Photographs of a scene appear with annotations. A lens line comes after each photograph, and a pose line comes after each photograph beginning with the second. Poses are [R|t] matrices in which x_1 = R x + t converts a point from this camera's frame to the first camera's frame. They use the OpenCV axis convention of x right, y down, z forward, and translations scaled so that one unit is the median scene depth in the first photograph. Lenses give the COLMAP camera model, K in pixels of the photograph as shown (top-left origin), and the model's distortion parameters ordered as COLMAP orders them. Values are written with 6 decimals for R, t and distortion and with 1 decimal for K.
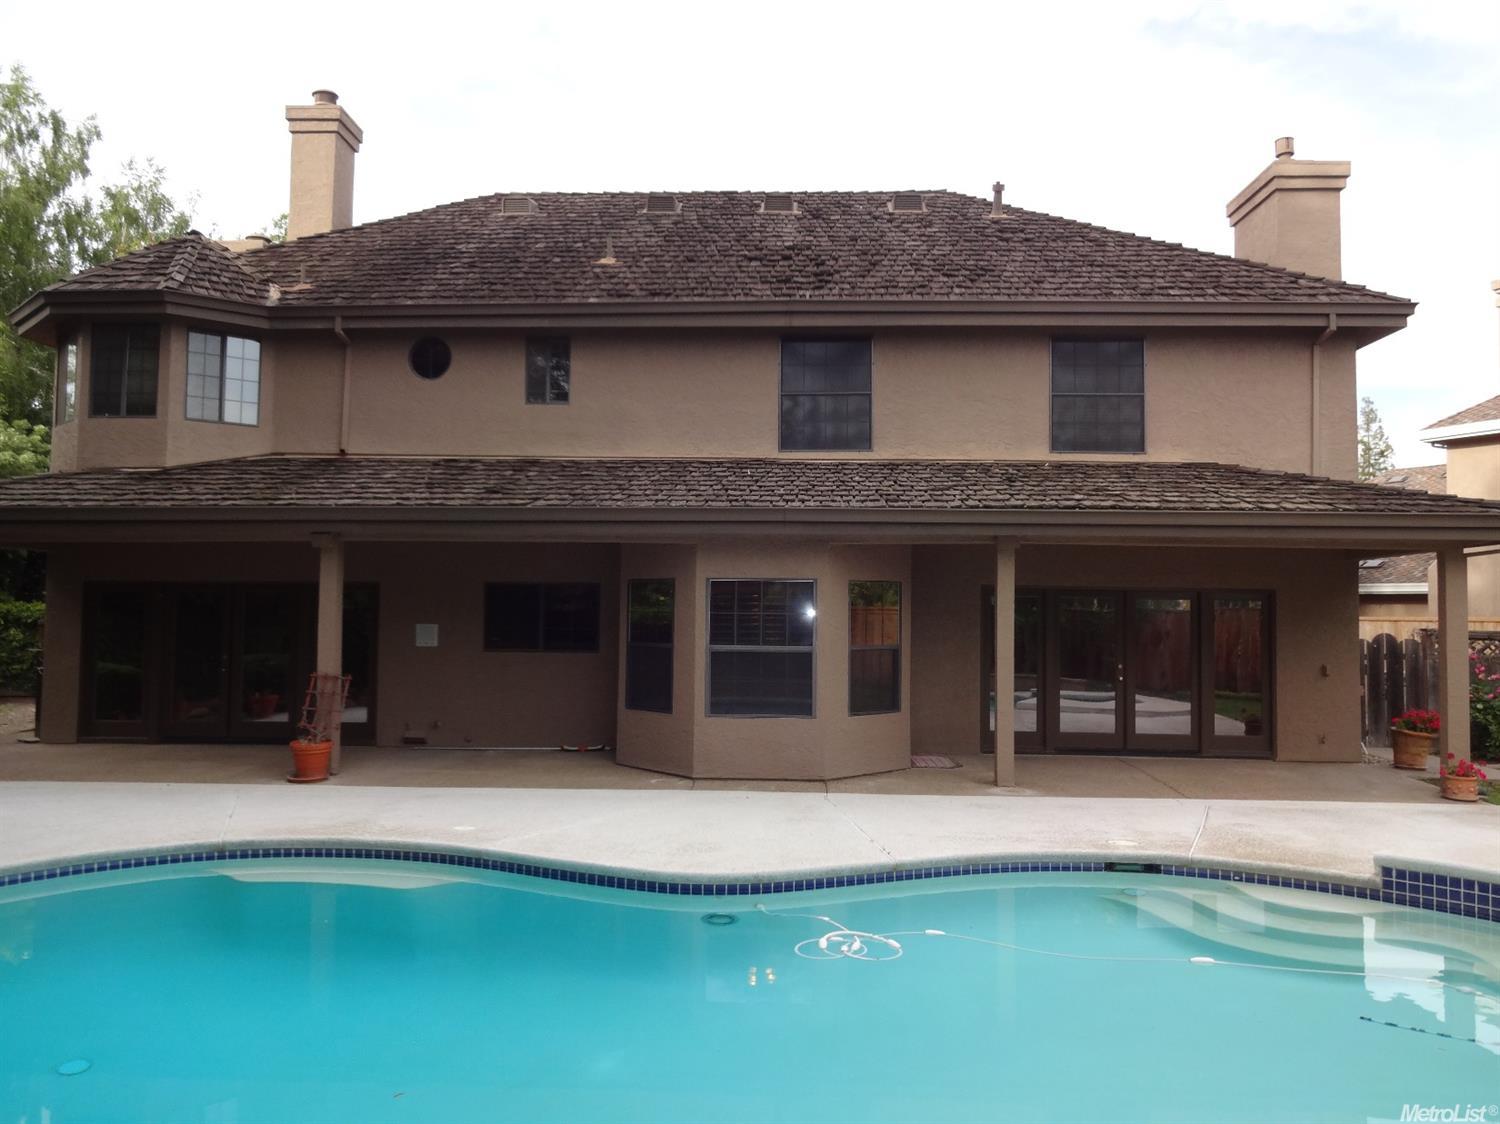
lens RADIAL K [[1121.0, 0, 747.2], [0, 1121.0, 556.8], [0, 0, 1]] dist [-0.001723, 0.004174]
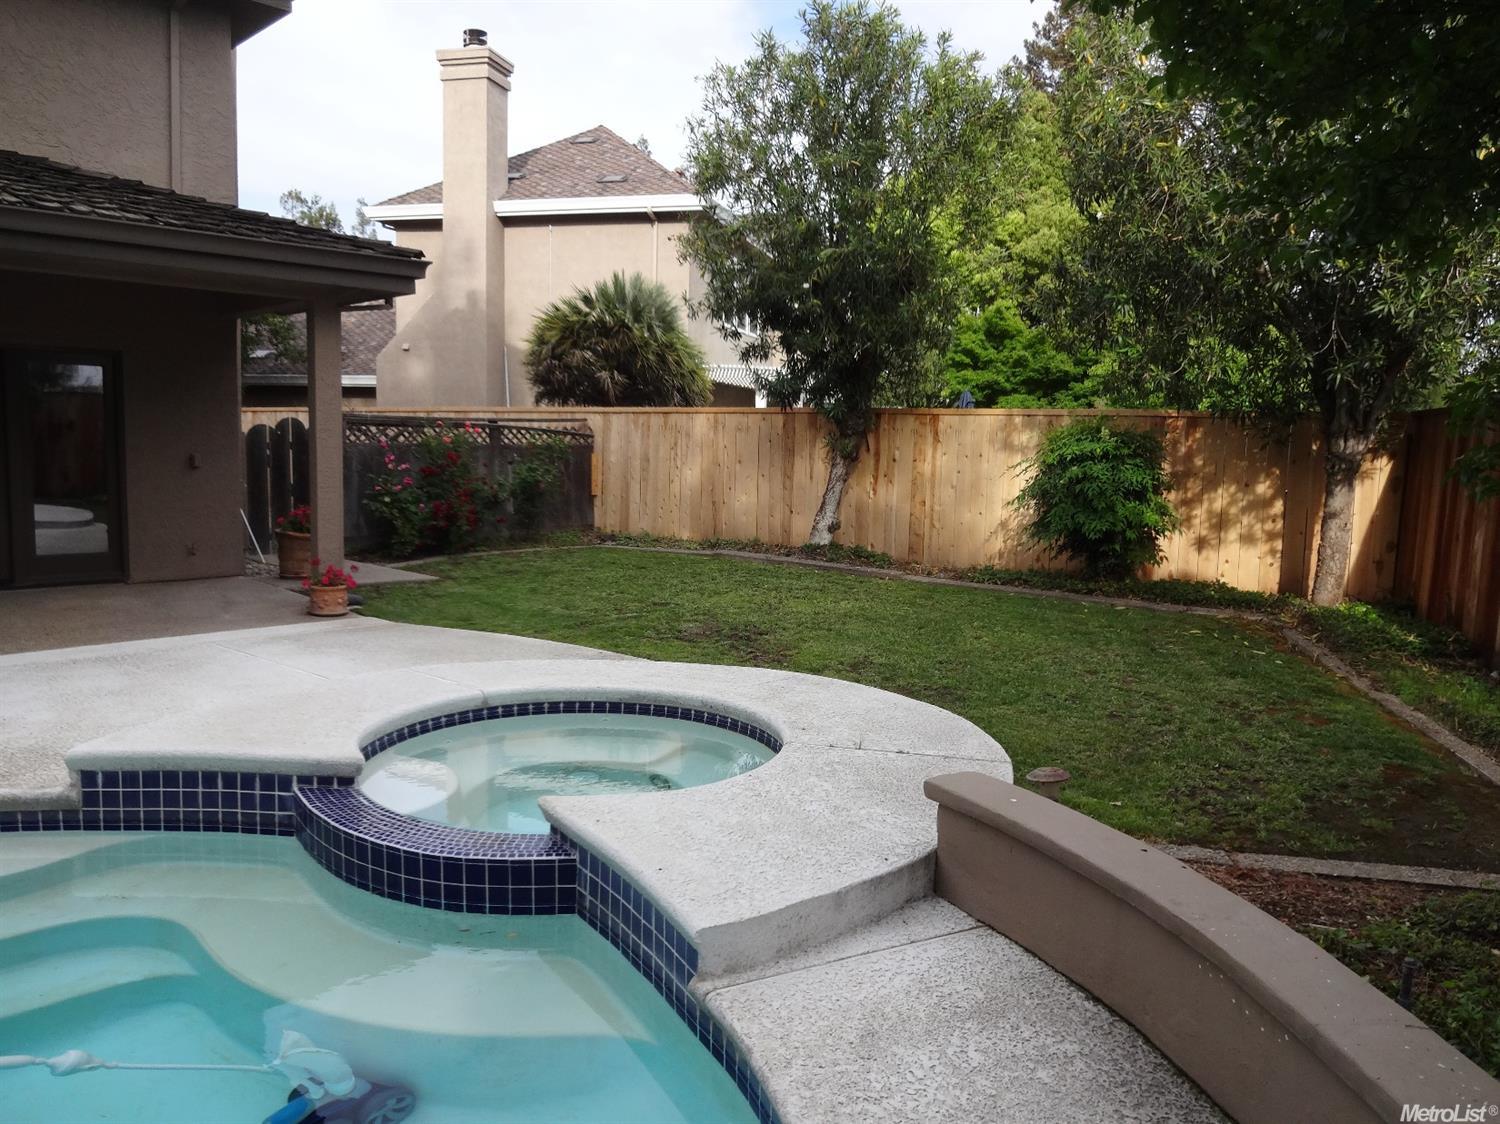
lens RADIAL K [[1121.0, 0, 754.1], [0, 1121.0, 557.5], [0, 0, 1]] dist [-0.001723, 0.004174]
pose [[0.679684, -0.078009, 0.729345, 0.214569], [-0.048472, 0.987379, 0.150778, 0.032945], [-0.731902, -0.137834, 0.667324, 0.201770]]
